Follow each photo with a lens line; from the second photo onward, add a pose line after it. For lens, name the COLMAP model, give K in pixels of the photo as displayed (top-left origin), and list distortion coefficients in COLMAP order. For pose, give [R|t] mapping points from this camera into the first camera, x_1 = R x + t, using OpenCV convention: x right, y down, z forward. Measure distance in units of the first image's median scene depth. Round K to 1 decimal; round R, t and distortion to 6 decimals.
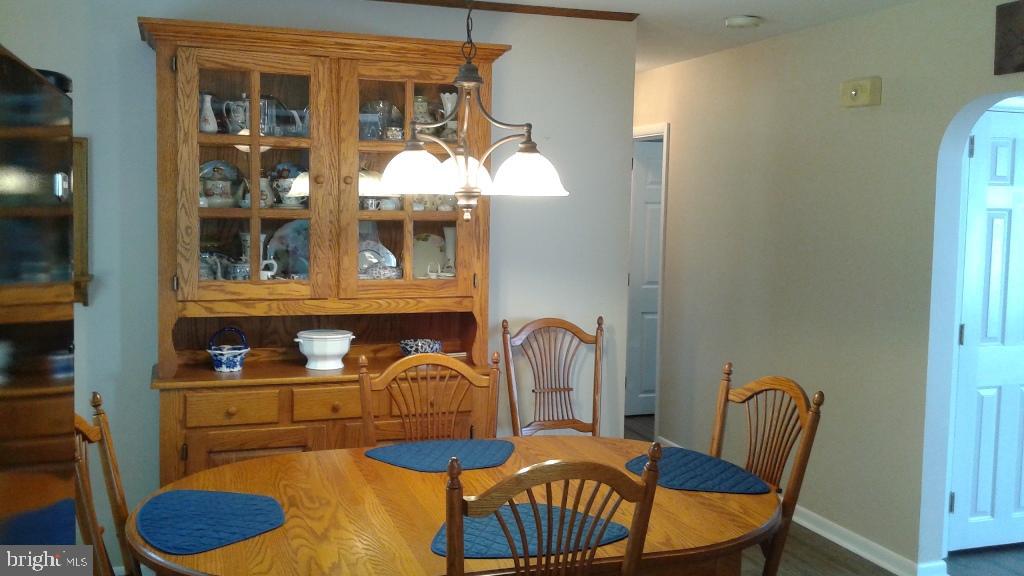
lens RADIAL K [[977.4, 0, 511.5], [0, 977.4, 266.0], [0, 0, 1]] dist [0.021408, -0.003546]
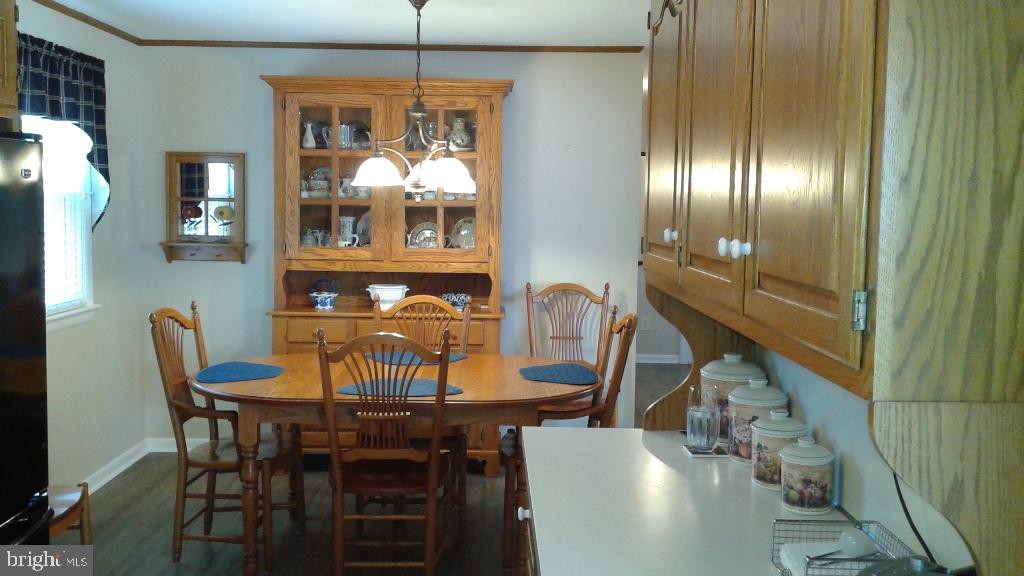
lens RADIAL K [[977.4, 0, 511.5], [0, 977.4, 266.0], [0, 0, 1]] dist [0.021408, -0.003546]
pose [[0.943925, 0.016617, -0.329741, 0.476021], [-0.018747, 0.999819, -0.003283, 0.043035], [0.329627, 0.009280, 0.944066, -0.311077]]
